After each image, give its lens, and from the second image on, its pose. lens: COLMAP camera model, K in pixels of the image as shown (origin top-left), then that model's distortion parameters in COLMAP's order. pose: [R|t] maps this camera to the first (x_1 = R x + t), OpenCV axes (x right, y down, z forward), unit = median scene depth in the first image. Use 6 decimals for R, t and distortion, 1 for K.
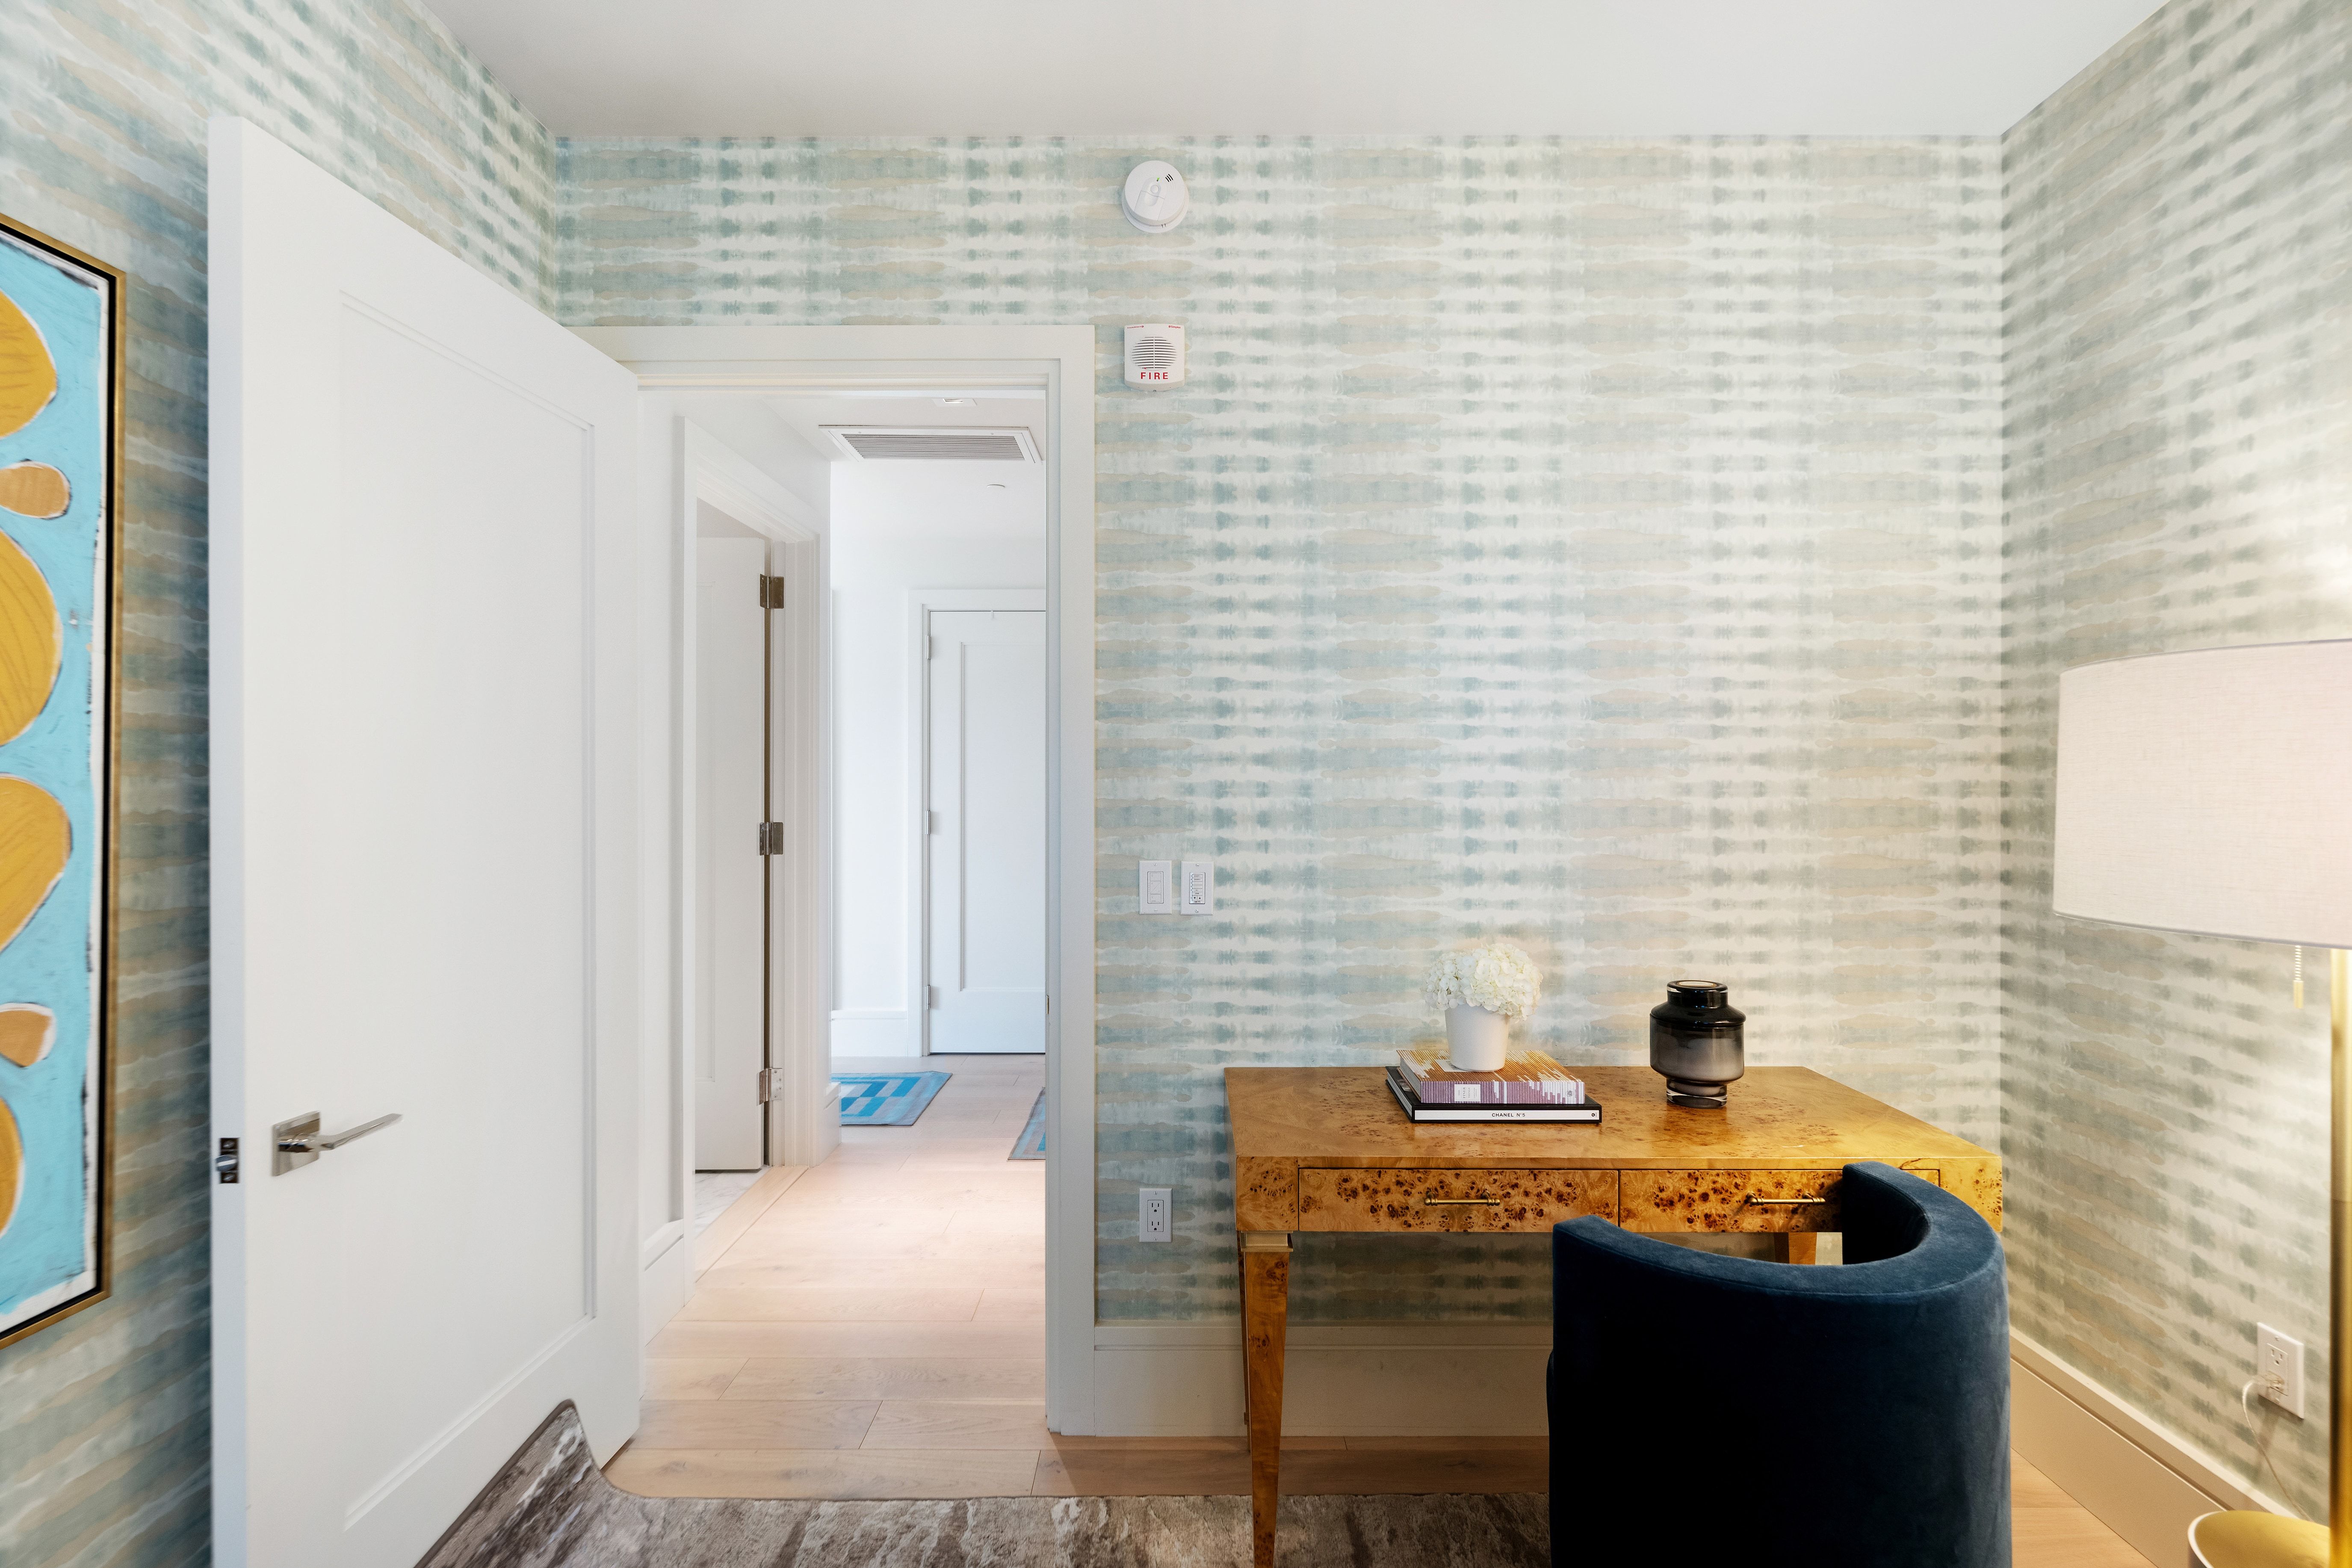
lens RADIAL K [[1067.9, 0, 1176.0], [0, 1067.9, 784.0], [0, 0, 1]] dist [-0.003796, 0.000274]
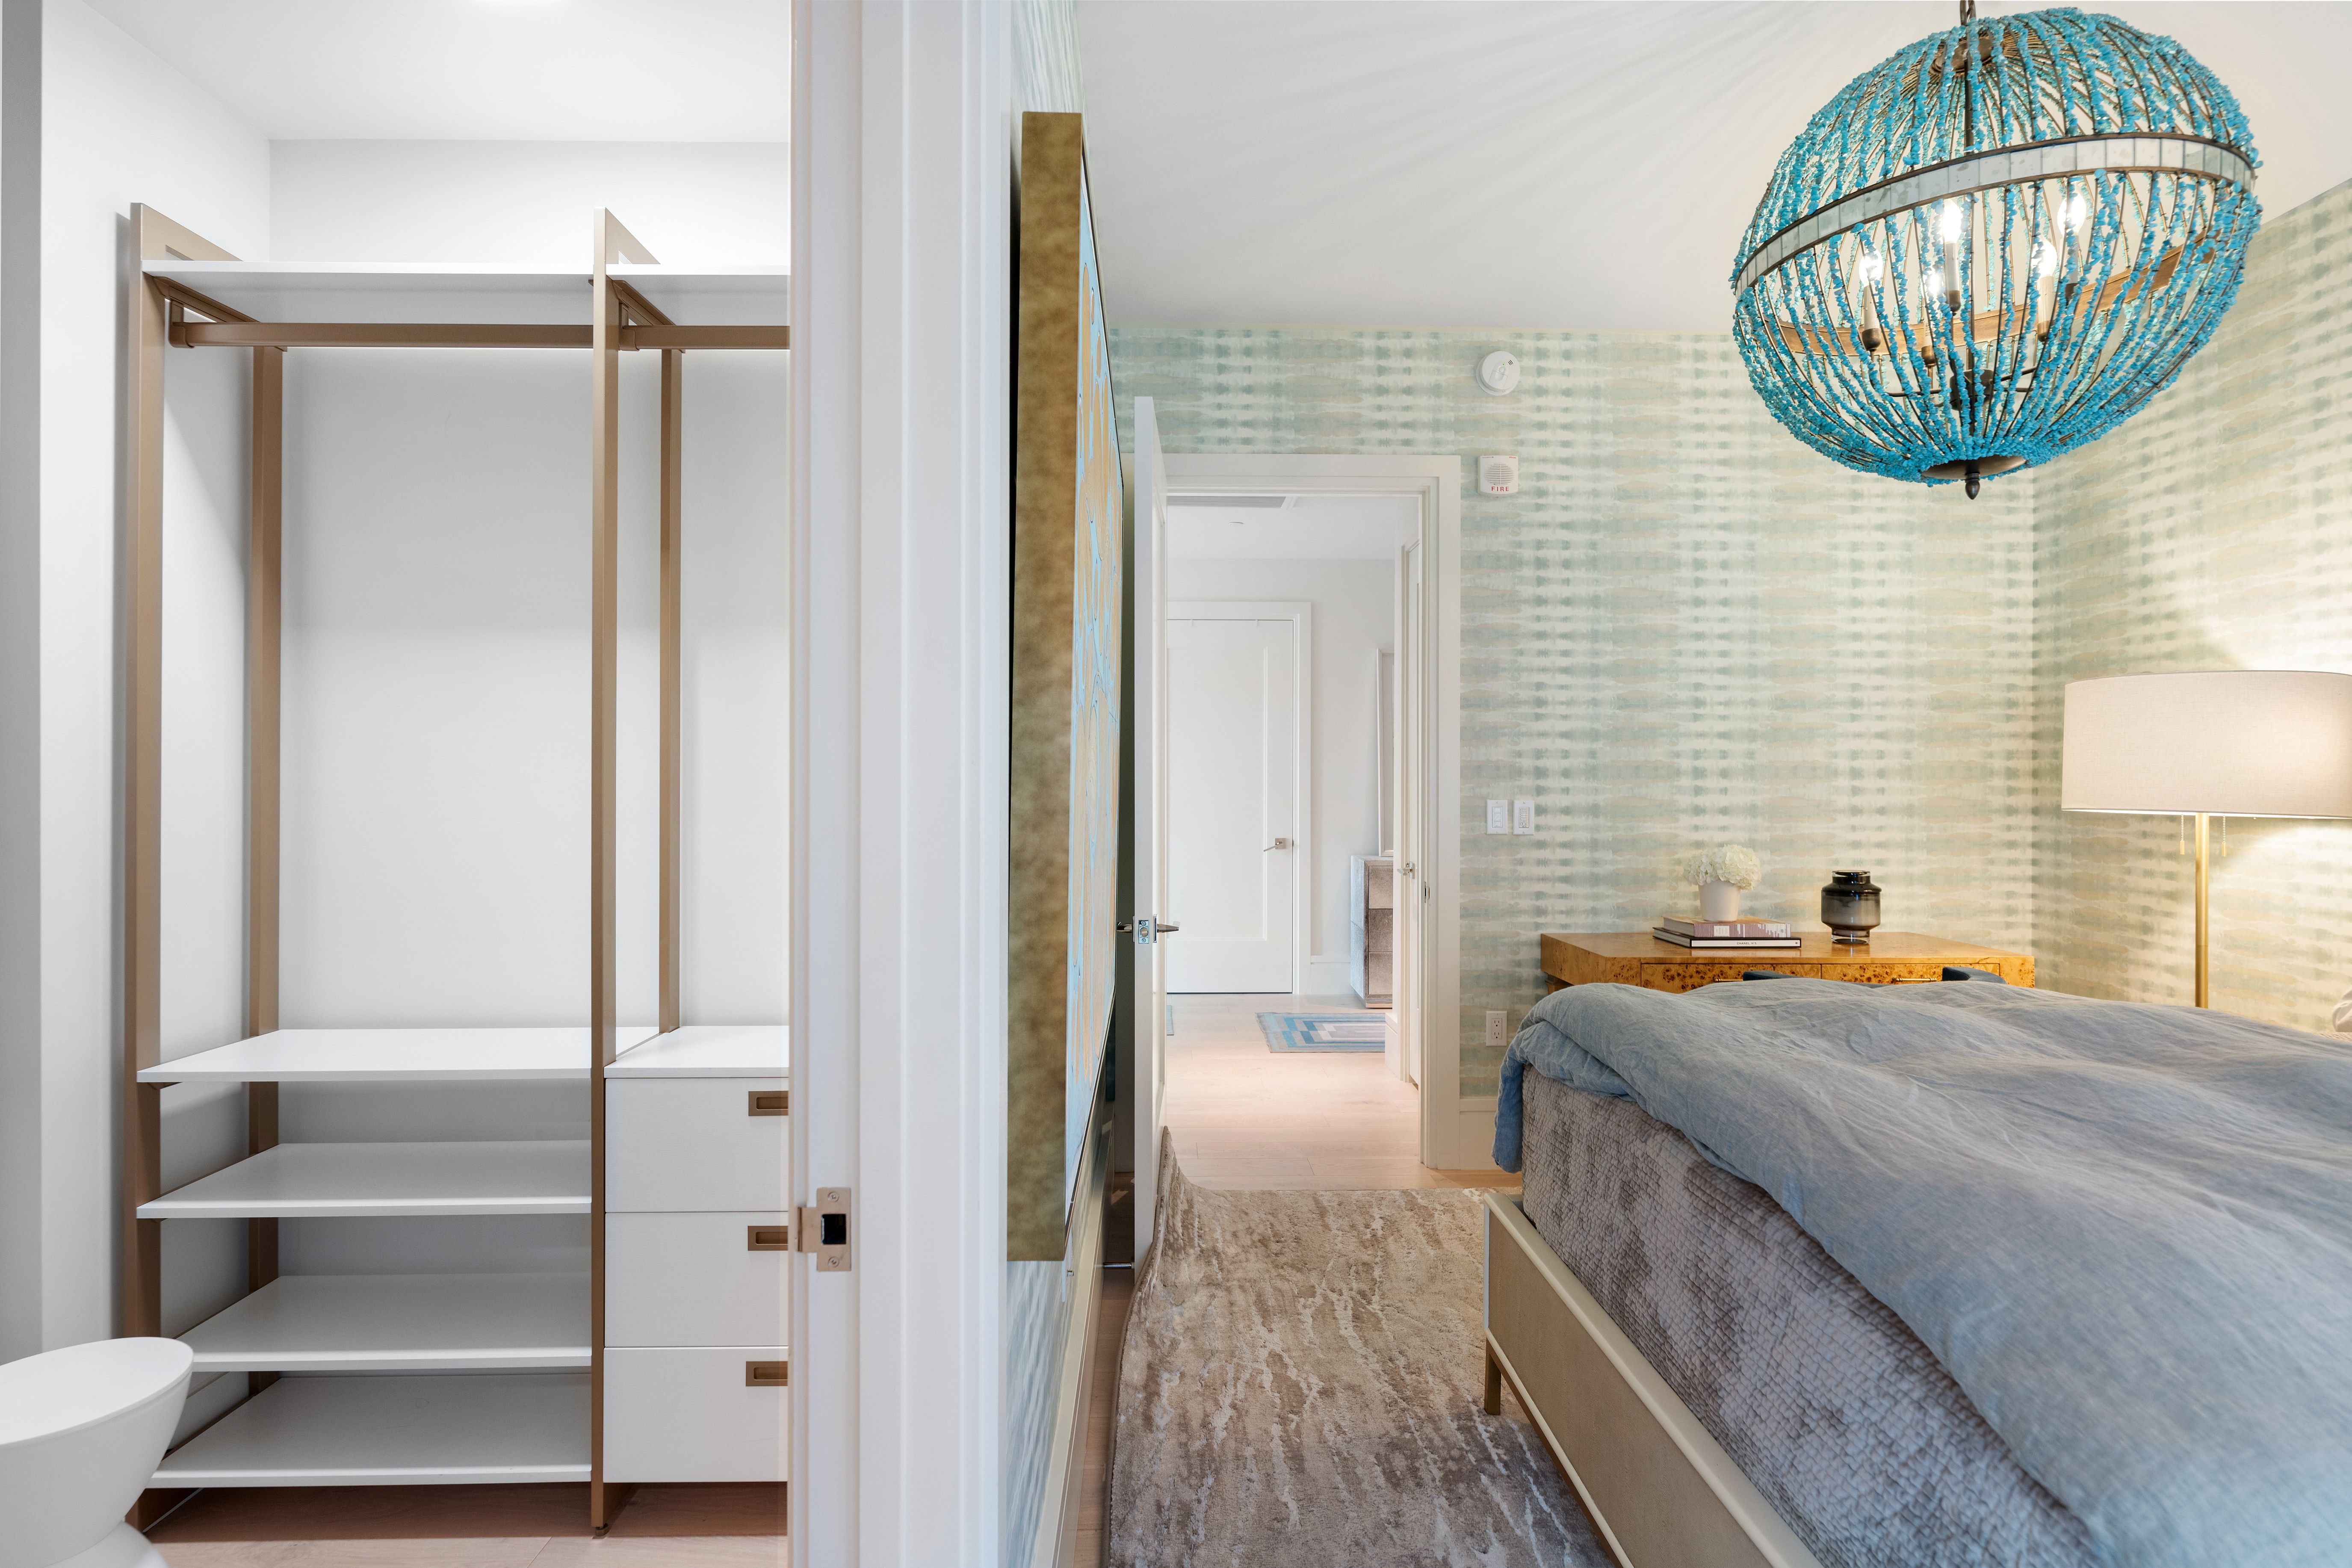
lens RADIAL K [[1149.8, 0, 1176.0], [0, 1149.8, 784.0], [0, 0, 1]] dist [-0.002891, -0.000801]
pose [[0.999724, 0.001469, 0.023440, -0.525363], [-0.001451, 0.999999, -0.000791, 0.050716], [-0.023441, 0.000757, 0.999725, -0.659426]]
